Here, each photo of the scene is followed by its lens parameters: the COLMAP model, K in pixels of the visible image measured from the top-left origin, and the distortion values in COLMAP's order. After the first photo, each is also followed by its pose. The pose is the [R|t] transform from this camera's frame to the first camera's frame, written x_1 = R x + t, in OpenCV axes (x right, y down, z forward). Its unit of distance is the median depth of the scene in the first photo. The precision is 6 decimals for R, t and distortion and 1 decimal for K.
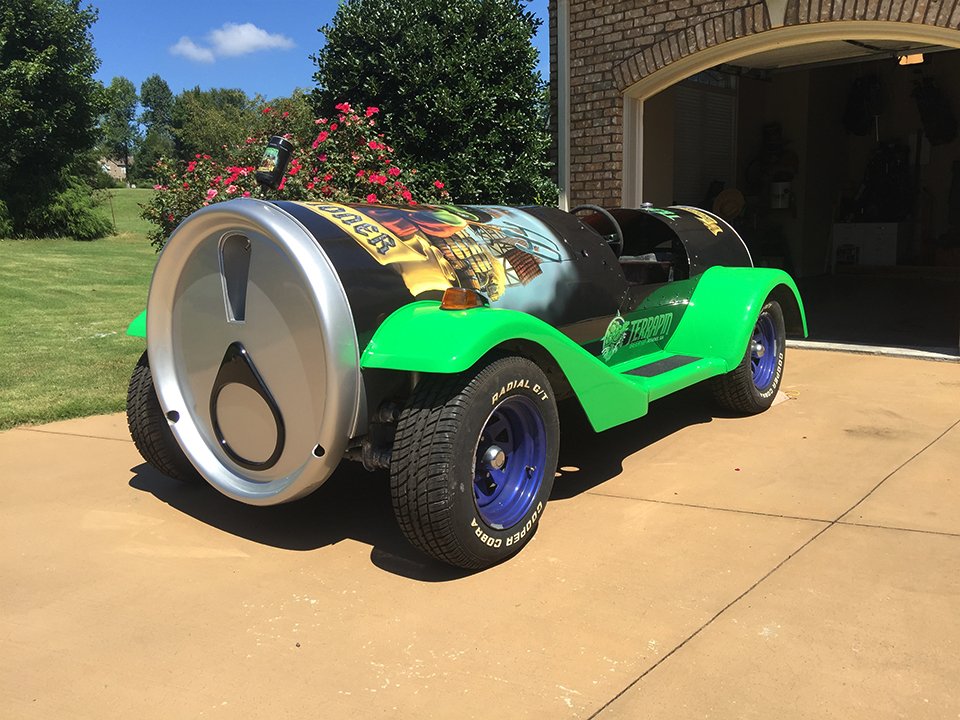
lens RADIAL K [[812.3, 0, 480.0], [0, 812.3, 360.0], [0, 0, 1]] dist [0.060906, -0.106173]
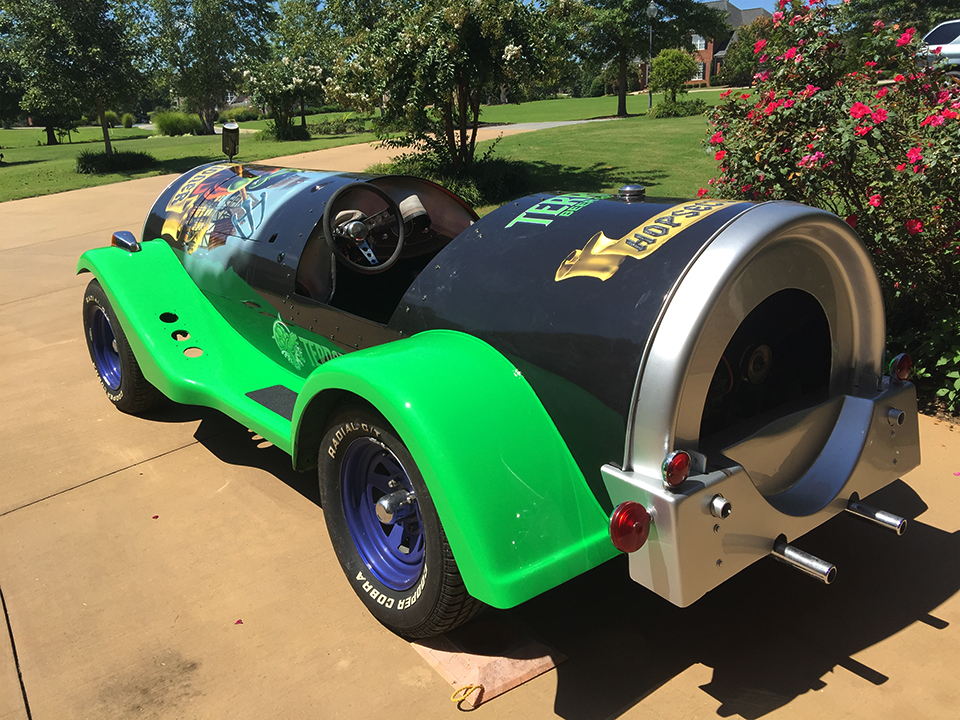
lens RADIAL K [[812.3, 0, 480.0], [0, 812.3, 360.0], [0, 0, 1]] dist [0.060906, -0.106173]
pose [[-0.225100, 0.307417, -0.924567, 1.079639], [-0.129343, 0.931094, 0.341078, -0.389160], [0.965712, 0.196363, -0.169827, 1.589419]]
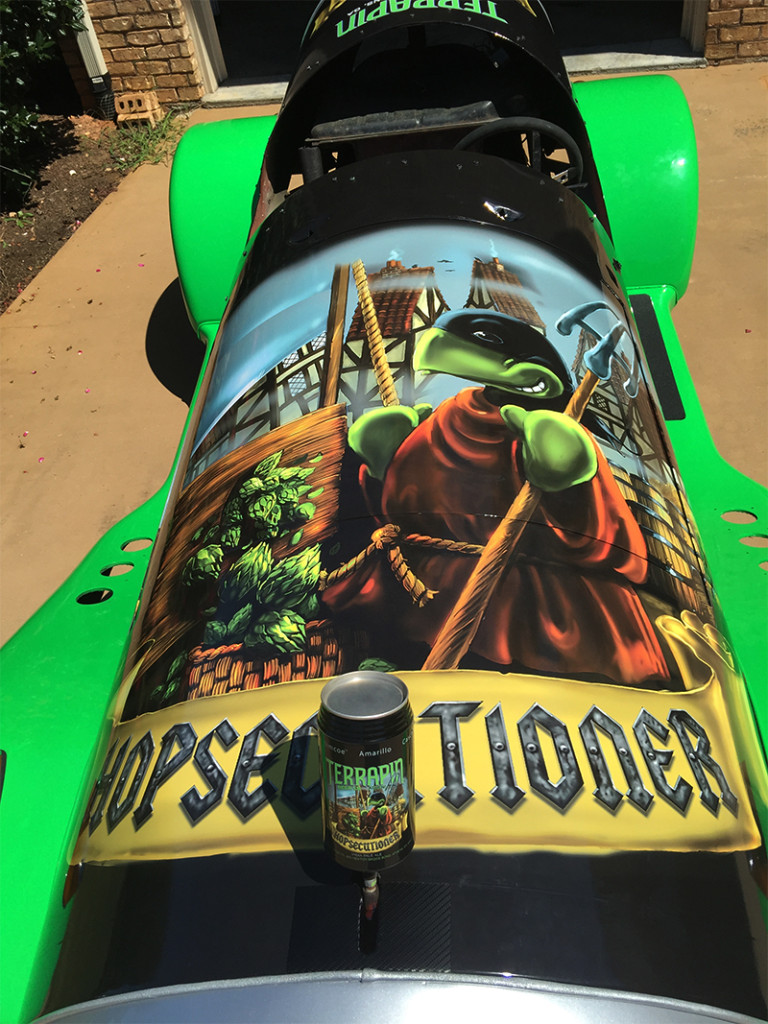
lens RADIAL K [[866.5, 0, 384.0], [0, 866.5, 512.0], [0, 0, 1]] dist [0.060906, -0.106173]
pose [[0.809311, -0.473535, 0.347534, -0.266323], [0.198362, 0.777246, 0.597111, -0.412033], [-0.552872, -0.414311, 0.722965, 0.723140]]
